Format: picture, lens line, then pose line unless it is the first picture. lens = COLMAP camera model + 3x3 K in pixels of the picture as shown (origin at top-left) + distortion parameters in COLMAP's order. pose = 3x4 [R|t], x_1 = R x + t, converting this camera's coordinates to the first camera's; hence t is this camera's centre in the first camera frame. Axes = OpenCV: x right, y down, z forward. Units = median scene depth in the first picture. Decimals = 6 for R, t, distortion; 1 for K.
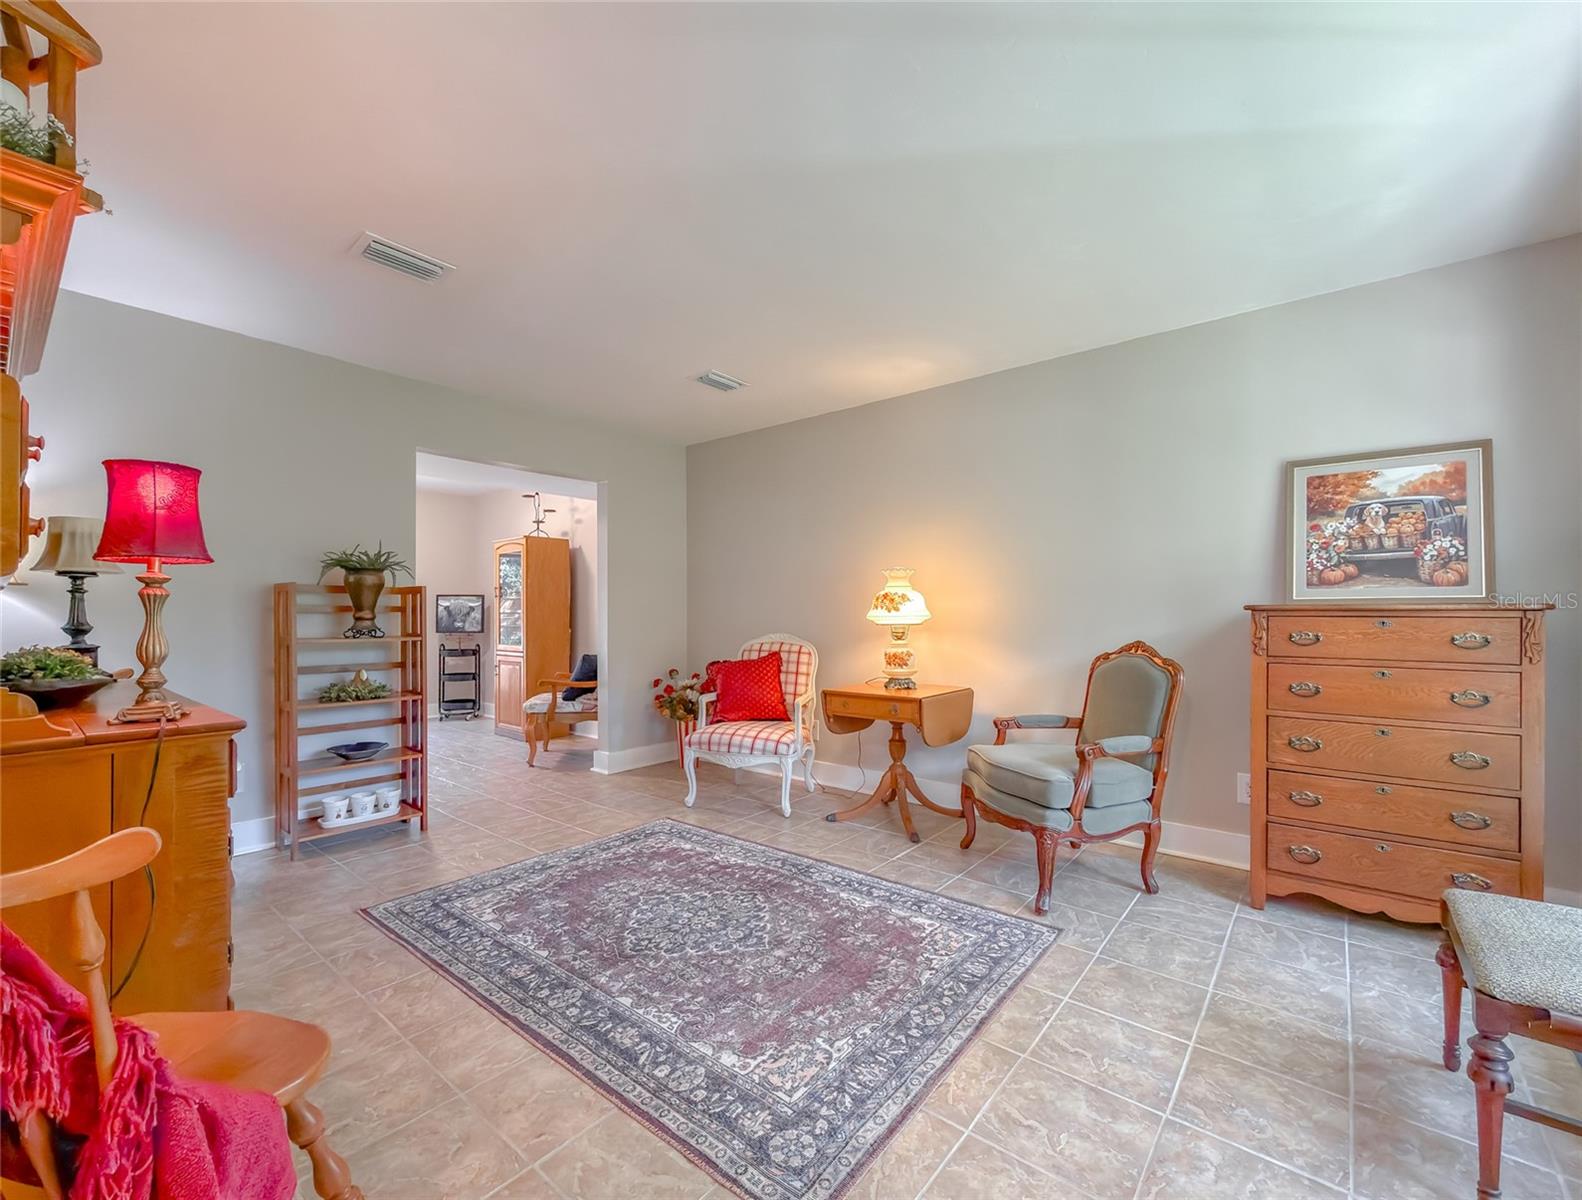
lens RADIAL K [[671.6, 0, 796.7], [0, 671.6, 615.8], [0, 0, 1]] dist [0.000348, 0.000009]
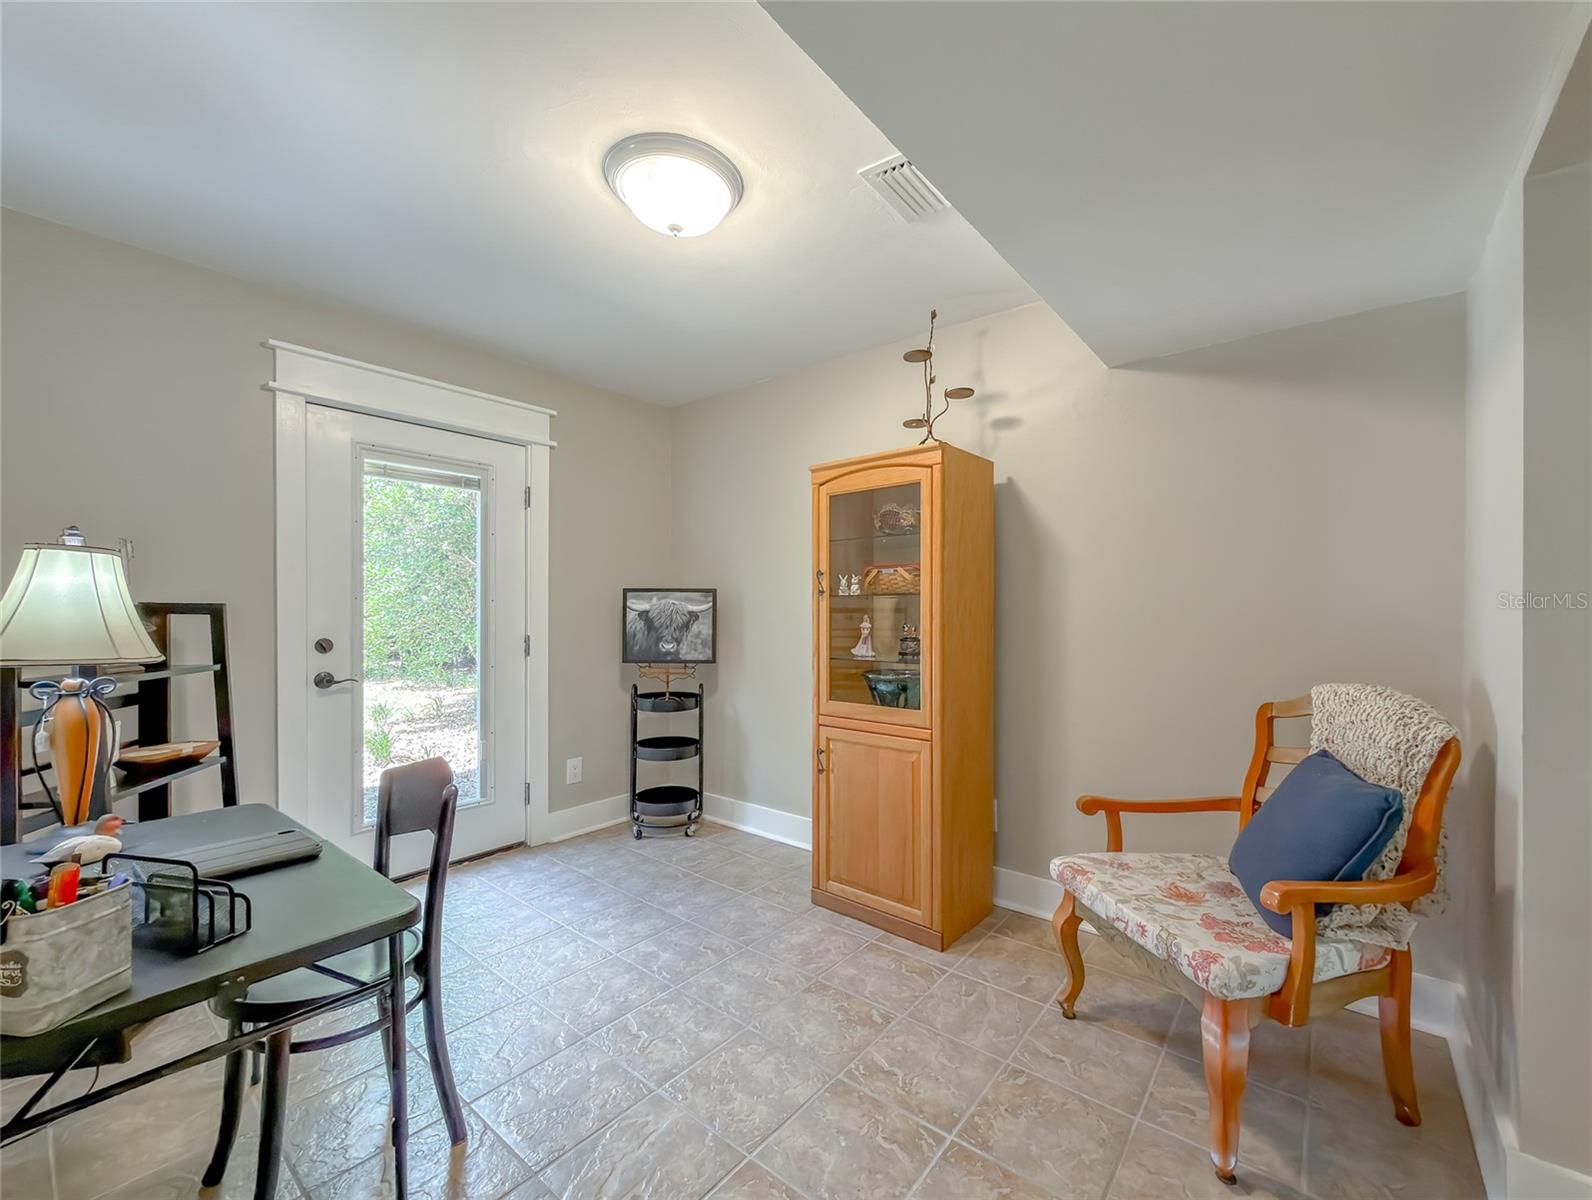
lens RADIAL K [[656.7, 0, 800.7], [0, 656.7, 616.4], [0, 0, 1]] dist [-0.001697, -0.000171]
pose [[0.999989, 0.002198, 0.004079, -0.734624], [-0.002224, 0.999978, 0.006298, -0.024642], [-0.004065, -0.006307, 0.999972, 0.902797]]
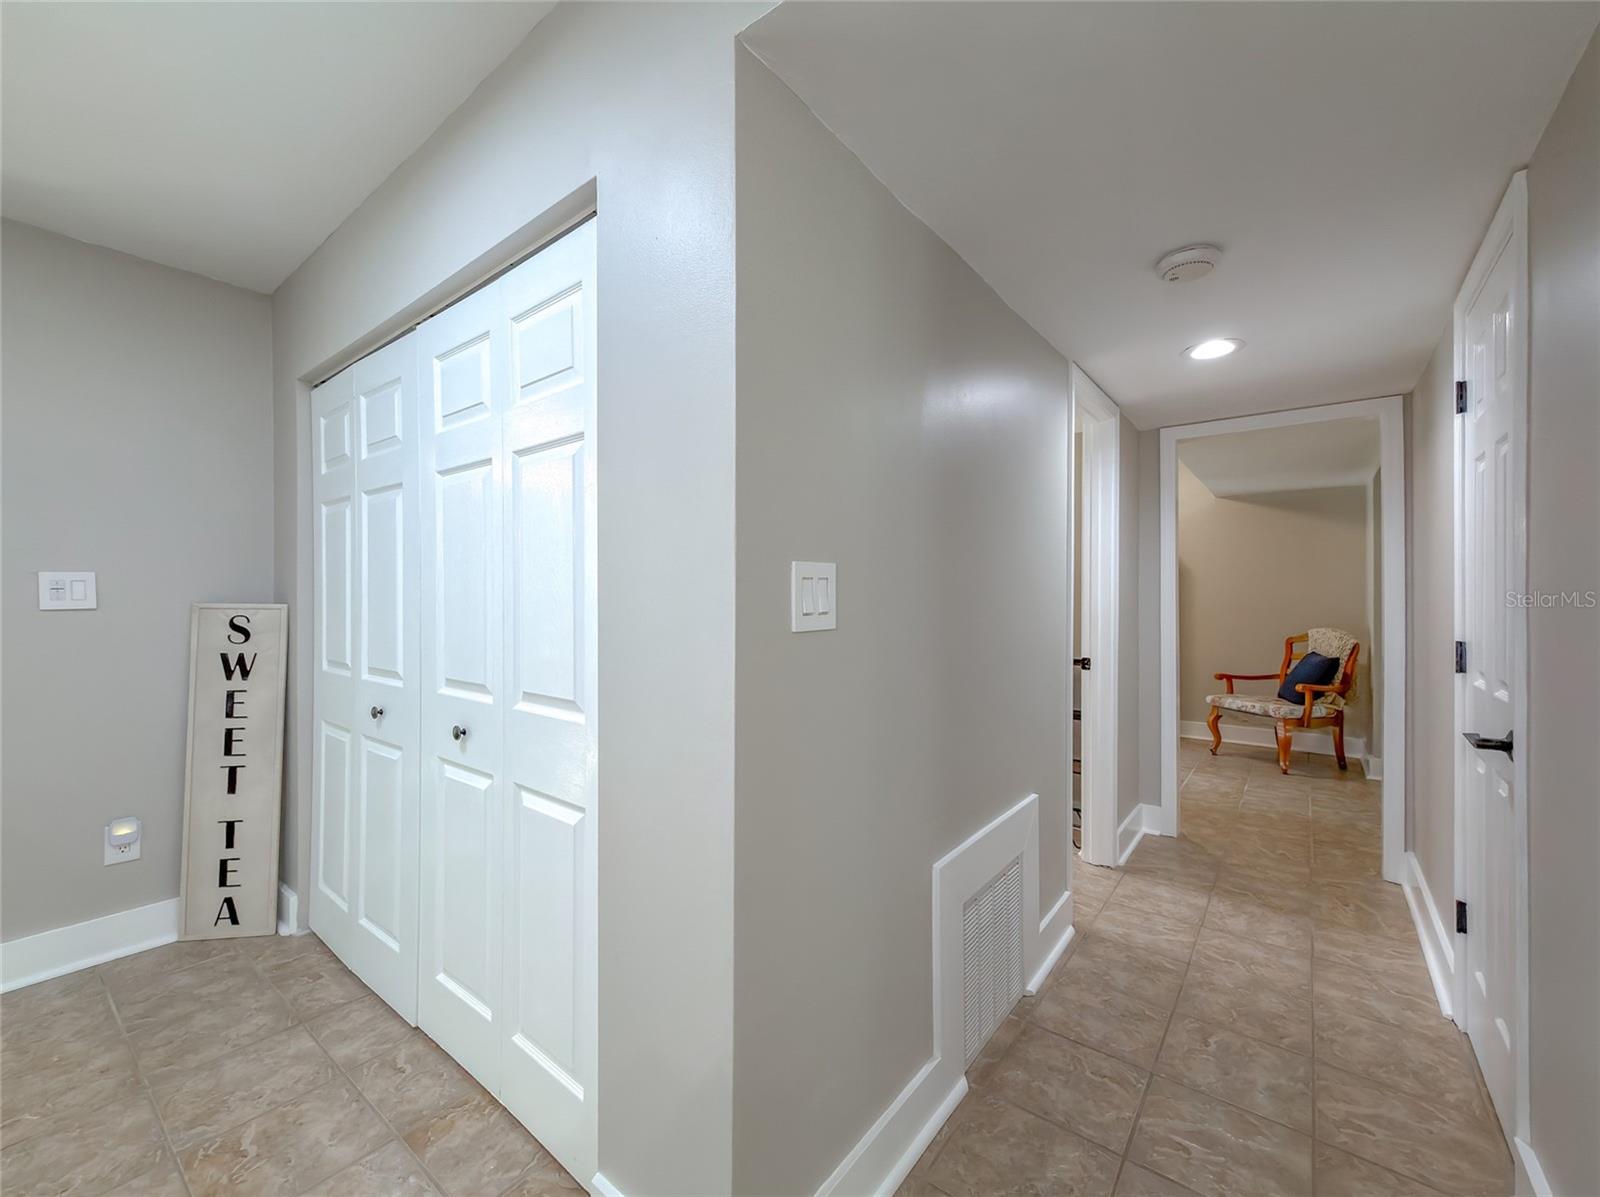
lens RADIAL K [[644.7, 0, 772.7], [0, 644.7, 604.0], [0, 0, 1]] dist [0.001749, -0.000005]
pose [[0.999991, 0.004231, 0.000232, -1.412730], [-0.004232, 0.999978, 0.005189, -0.023042], [-0.000210, -0.005190, 0.999987, 0.111740]]
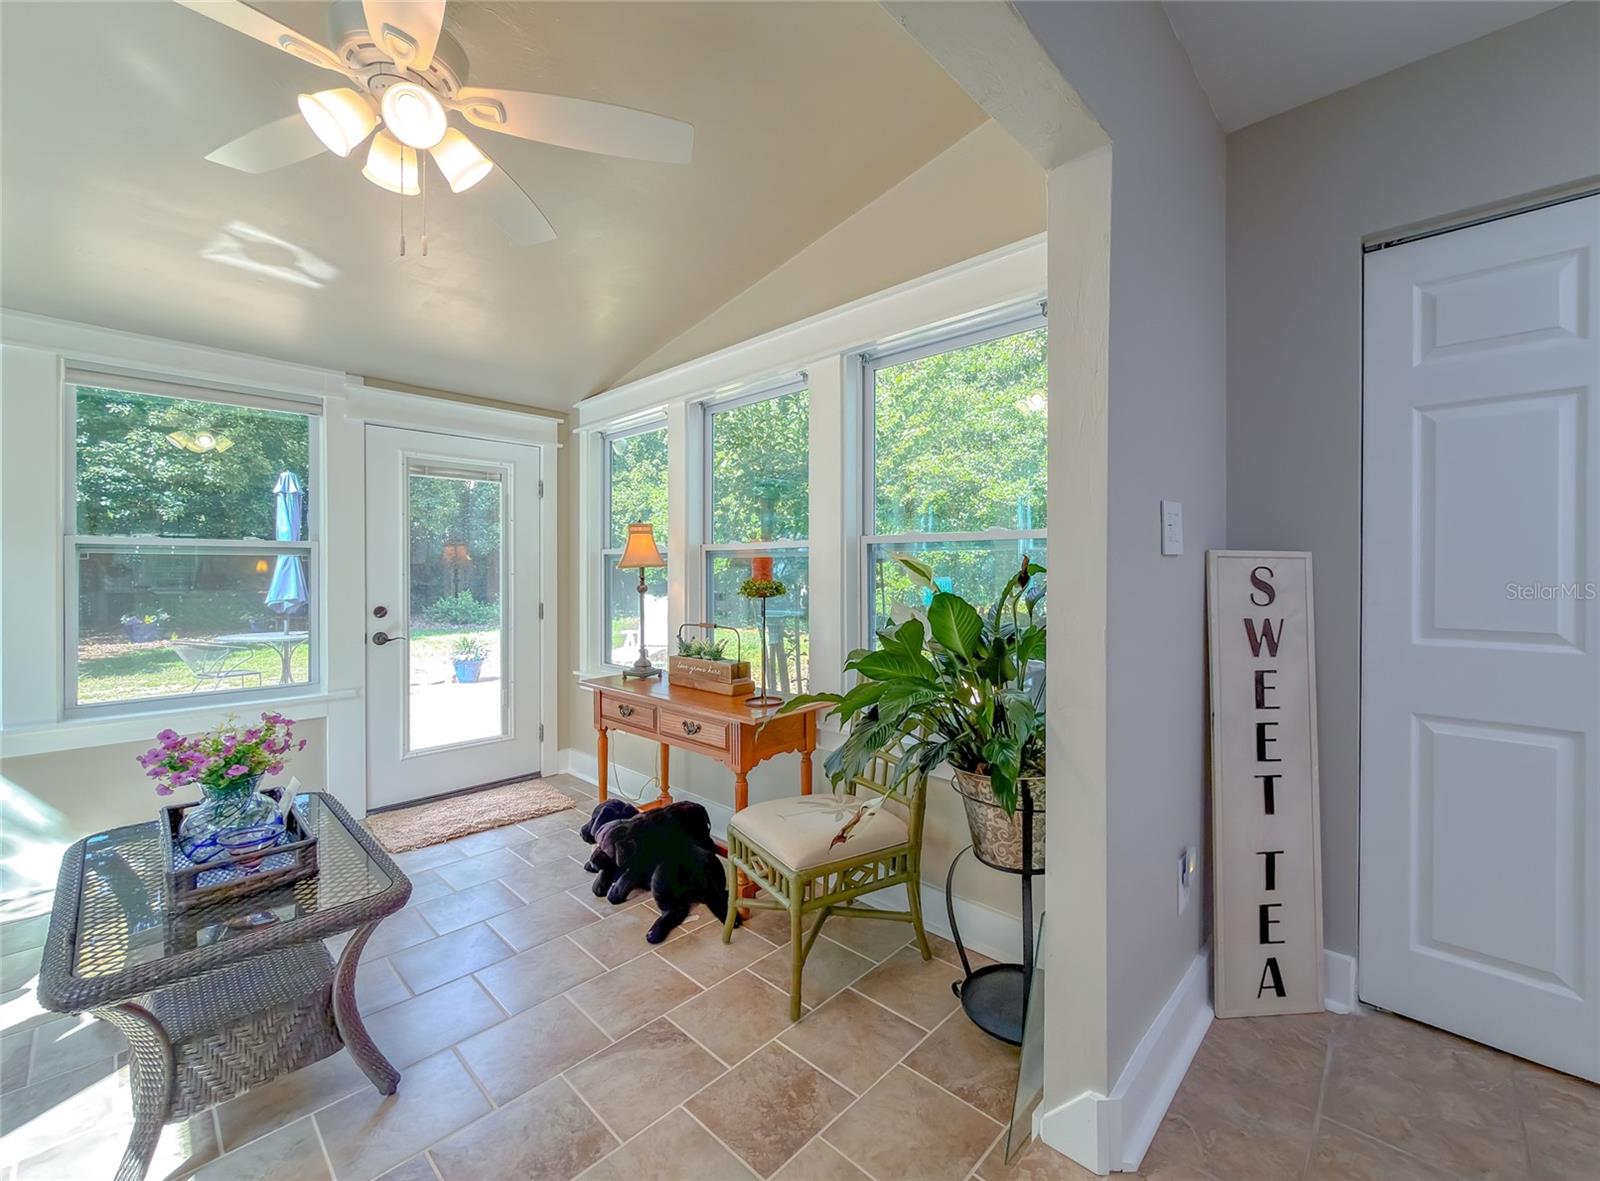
lens RADIAL K [[667.0, 0, 805.9], [0, 667.0, 577.2], [0, 0, 1]] dist [-0.002027, 0.000711]
pose [[0.997074, 0.005806, -0.076225, -2.145796], [-0.005352, 0.999967, 0.006153, -0.002256], [0.076258, -0.005727, 0.997072, 0.235913]]
